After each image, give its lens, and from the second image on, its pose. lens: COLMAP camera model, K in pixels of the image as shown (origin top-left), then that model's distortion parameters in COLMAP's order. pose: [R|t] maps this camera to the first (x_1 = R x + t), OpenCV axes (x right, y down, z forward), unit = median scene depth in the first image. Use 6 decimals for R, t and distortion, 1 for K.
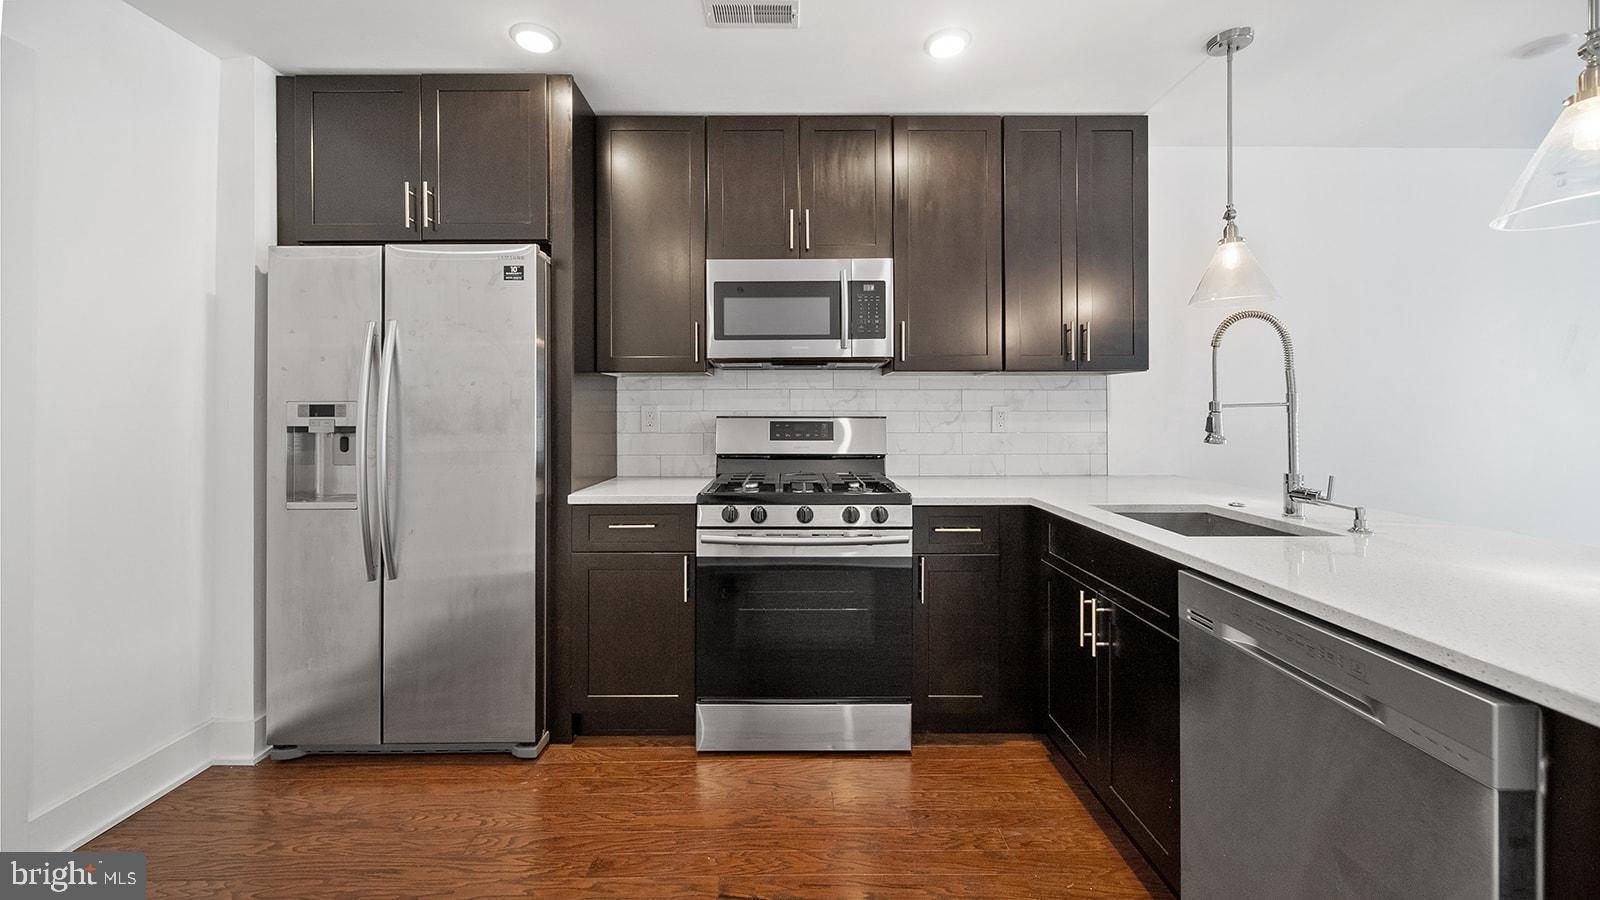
lens RADIAL K [[591.3, 0, 780.5], [0, 591.3, 406.5], [0, 0, 1]] dist [0.000026, -0.000280]
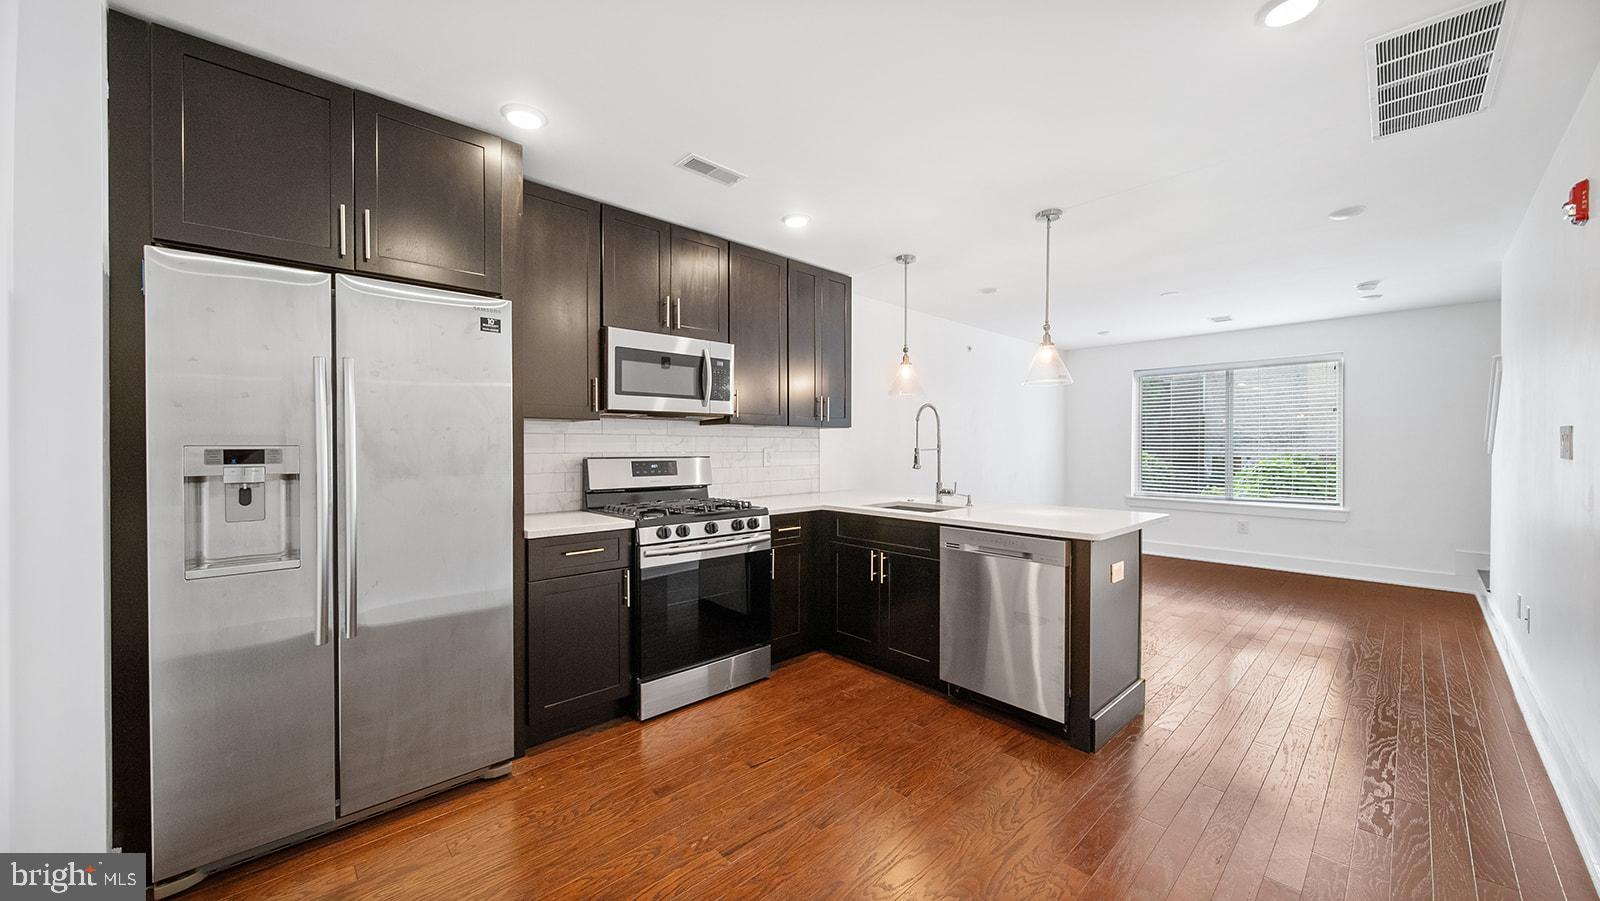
lens RADIAL K [[591.3, 0, 796.9], [0, 591.3, 447.6], [0, 0, 1]] dist [0.000026, -0.000280]
pose [[0.729439, 0.001052, 0.684045, -0.760036], [-0.006584, 0.999963, 0.005484, -0.015099], [-0.684014, -0.008504, 0.729419, -0.149900]]
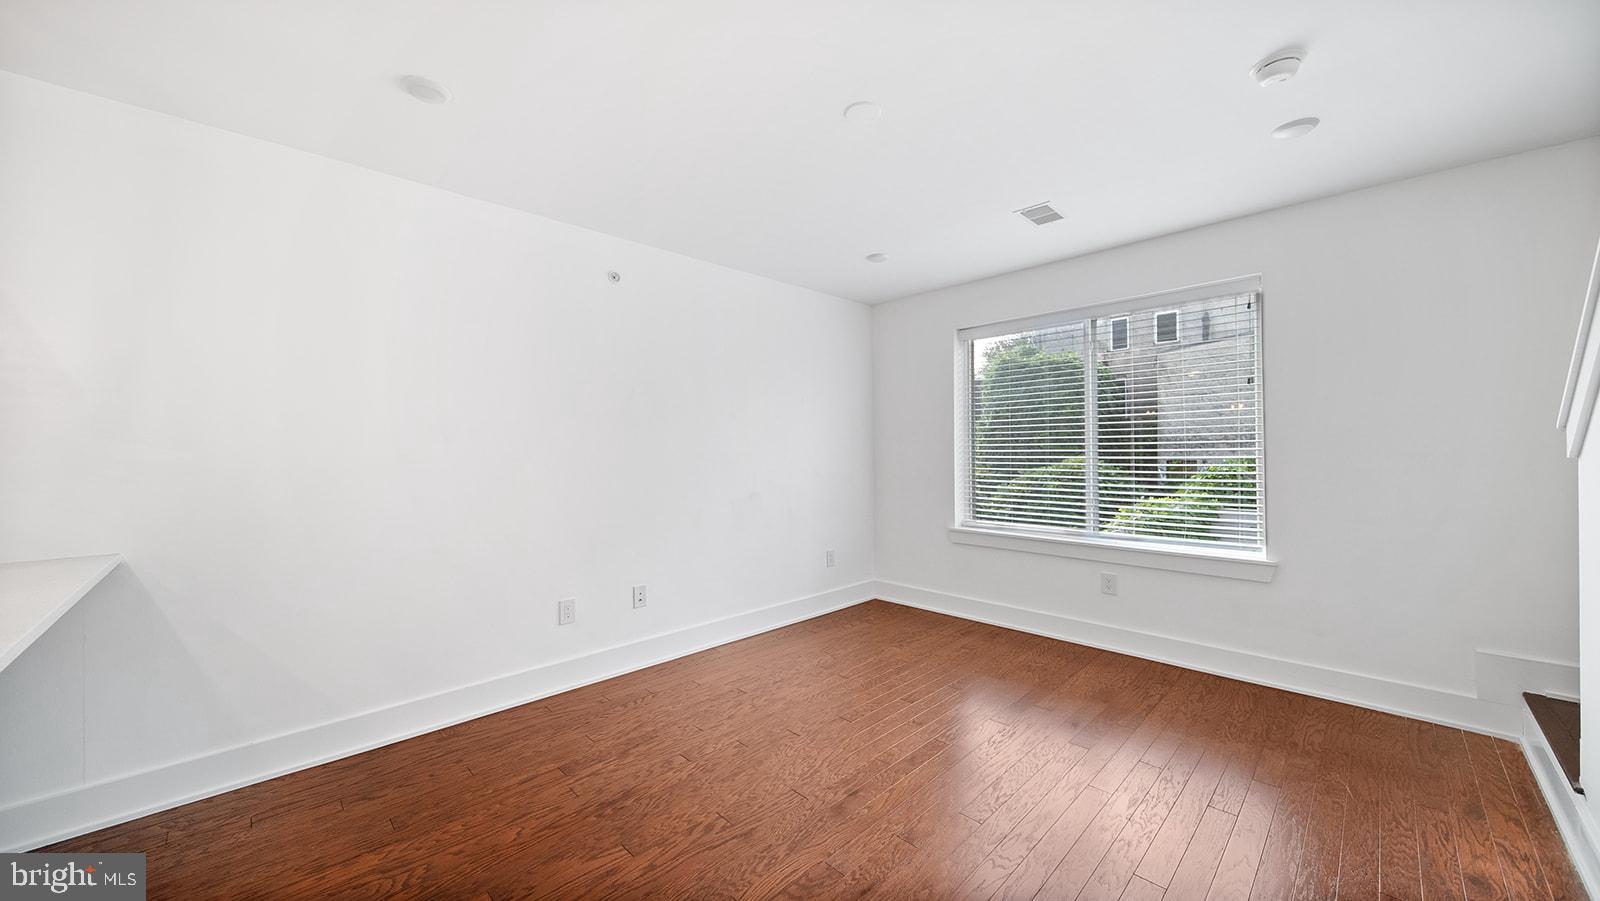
lens RADIAL K [[591.3, 0, 792.4], [0, 591.3, 446.2], [0, 0, 1]] dist [0.000026, -0.000280]
pose [[0.720400, 0.004575, 0.693543, 0.971306], [-0.001085, 0.999984, -0.005469, -0.011498], [-0.693558, 0.003188, 0.720394, -0.133612]]
